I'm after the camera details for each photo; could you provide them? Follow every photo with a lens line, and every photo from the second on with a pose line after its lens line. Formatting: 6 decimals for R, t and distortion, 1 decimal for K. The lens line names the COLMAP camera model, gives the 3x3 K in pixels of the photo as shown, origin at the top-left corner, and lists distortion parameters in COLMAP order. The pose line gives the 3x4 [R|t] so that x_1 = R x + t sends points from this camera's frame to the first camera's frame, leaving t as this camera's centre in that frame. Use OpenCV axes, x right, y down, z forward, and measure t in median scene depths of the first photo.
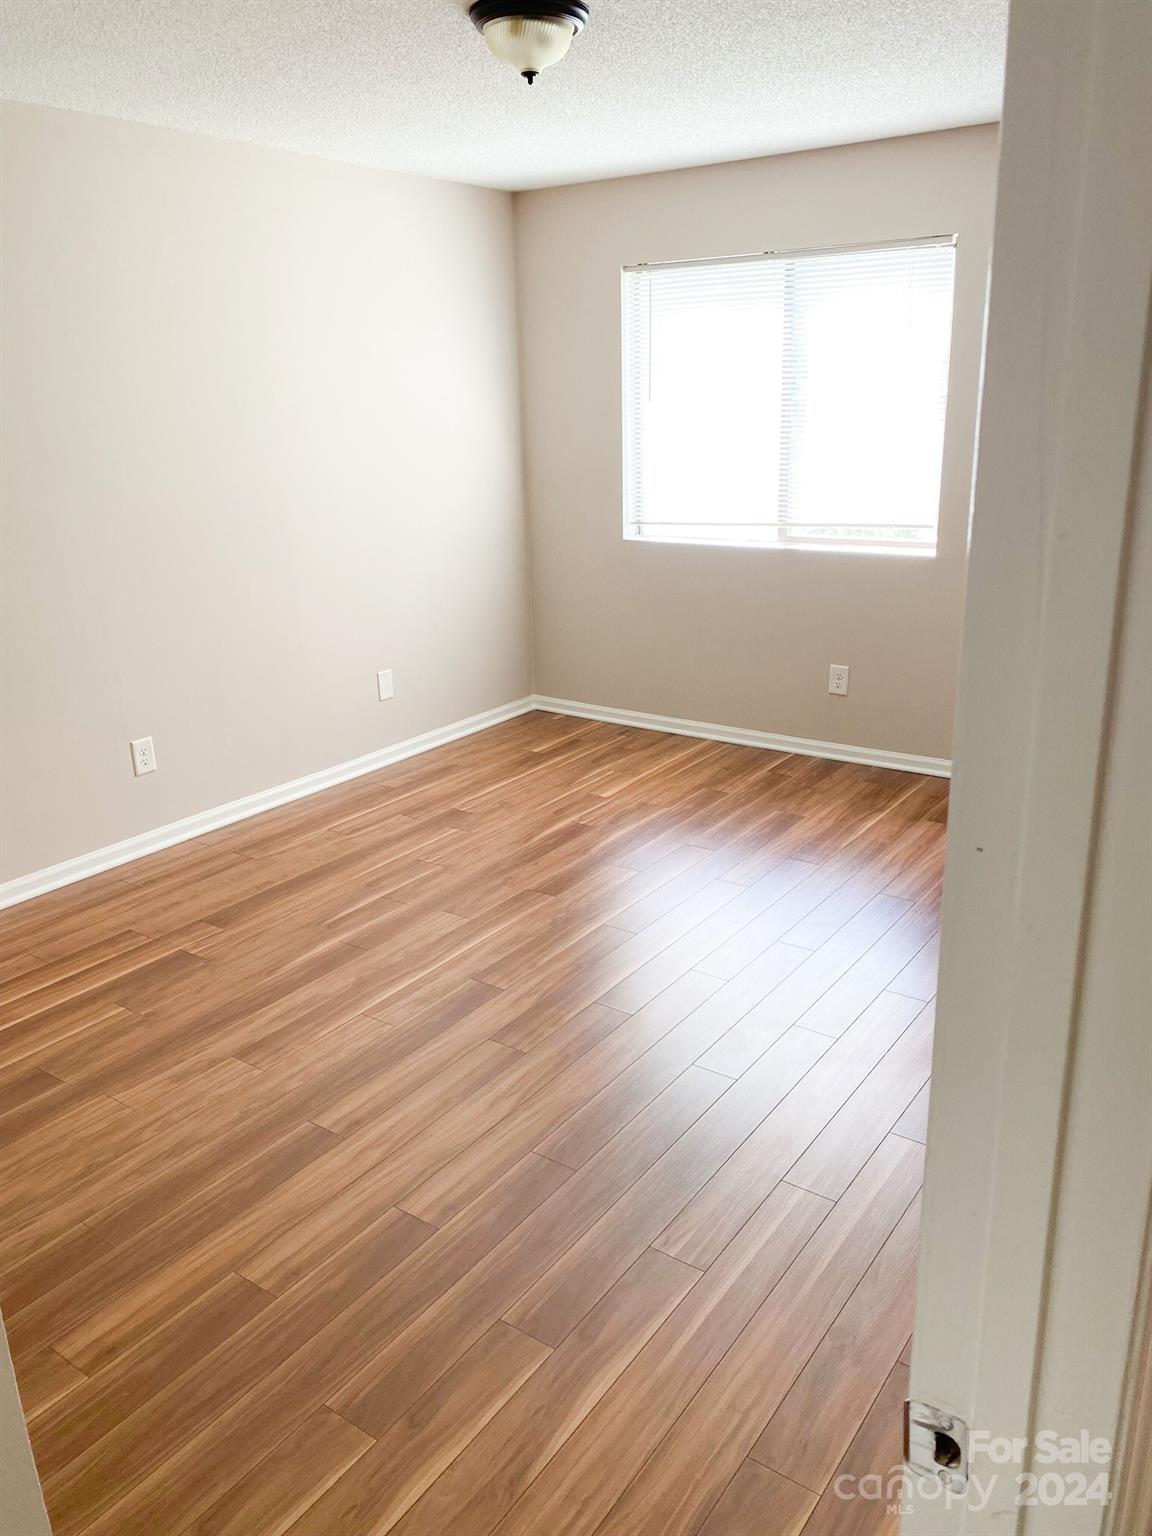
lens RADIAL K [[1172.0, 0, 576.0], [0, 1172.0, 768.0], [0, 0, 1]] dist [0.065032, -0.082046]
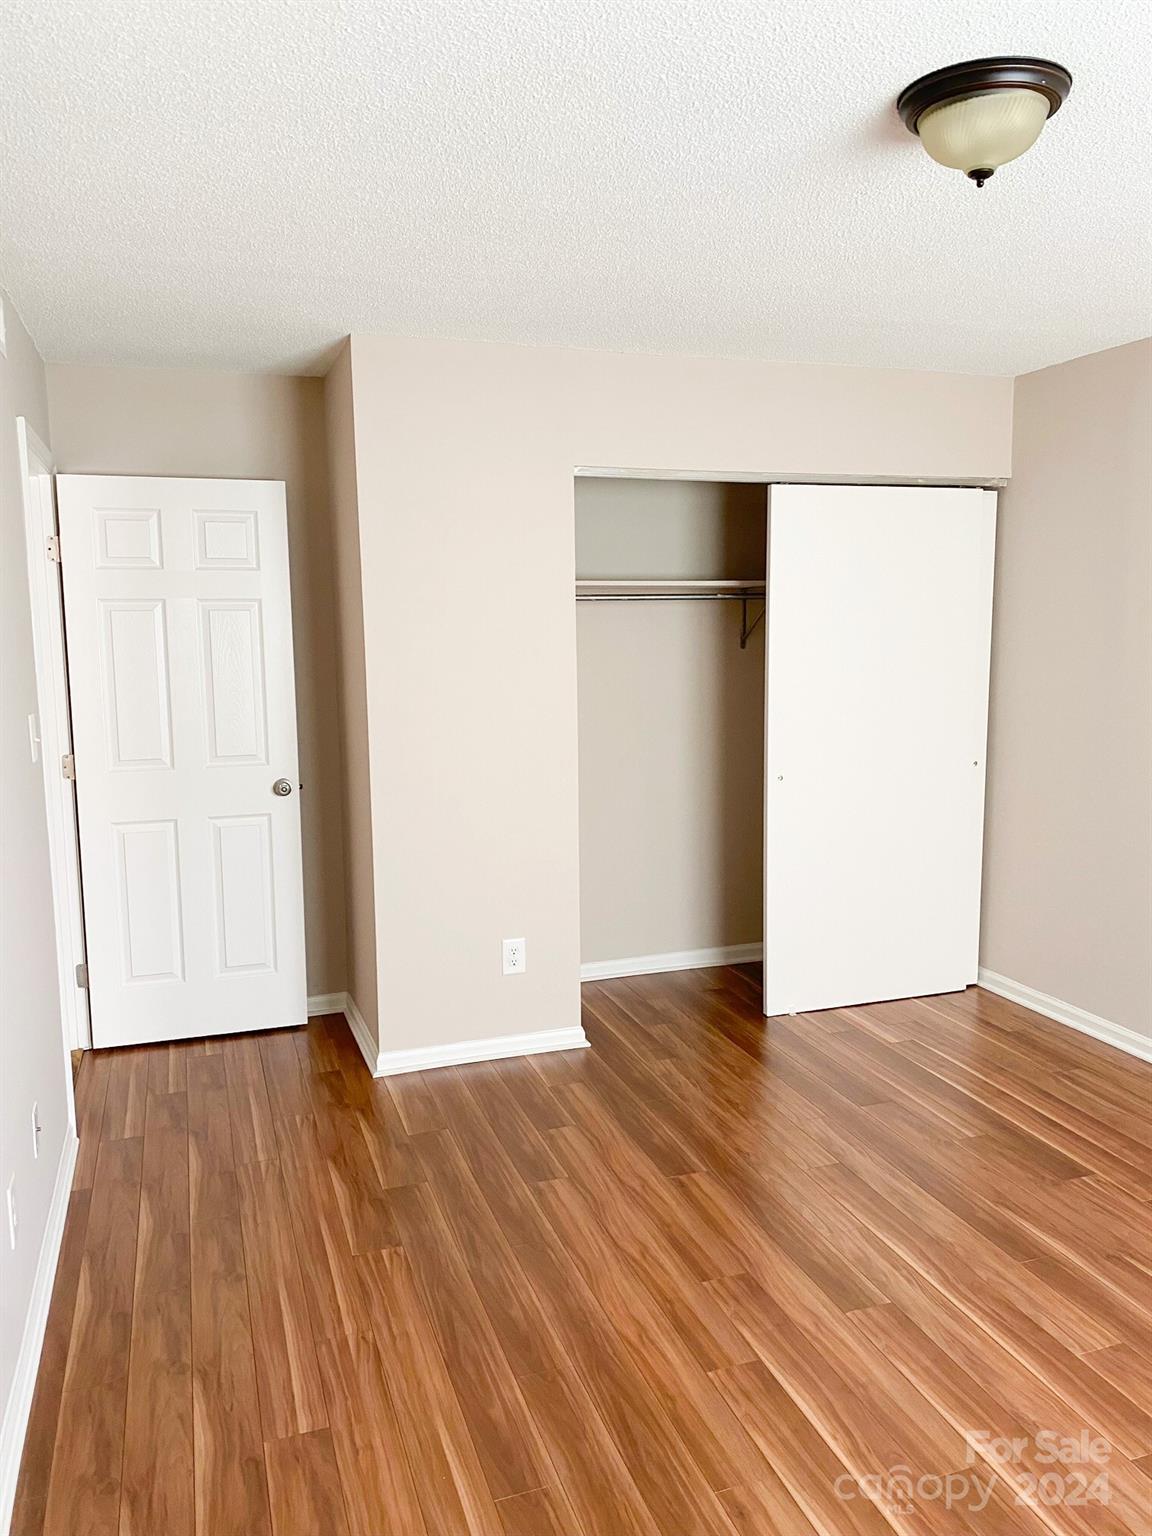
lens RADIAL K [[1172.0, 0, 576.0], [0, 1172.0, 768.0], [0, 0, 1]] dist [0.065032, -0.082046]
pose [[-0.593145, 0.137865, -0.793204, 0.686663], [-0.215338, 0.922167, 0.321306, -0.401922], [0.775763, 0.361388, -0.517291, 1.237685]]
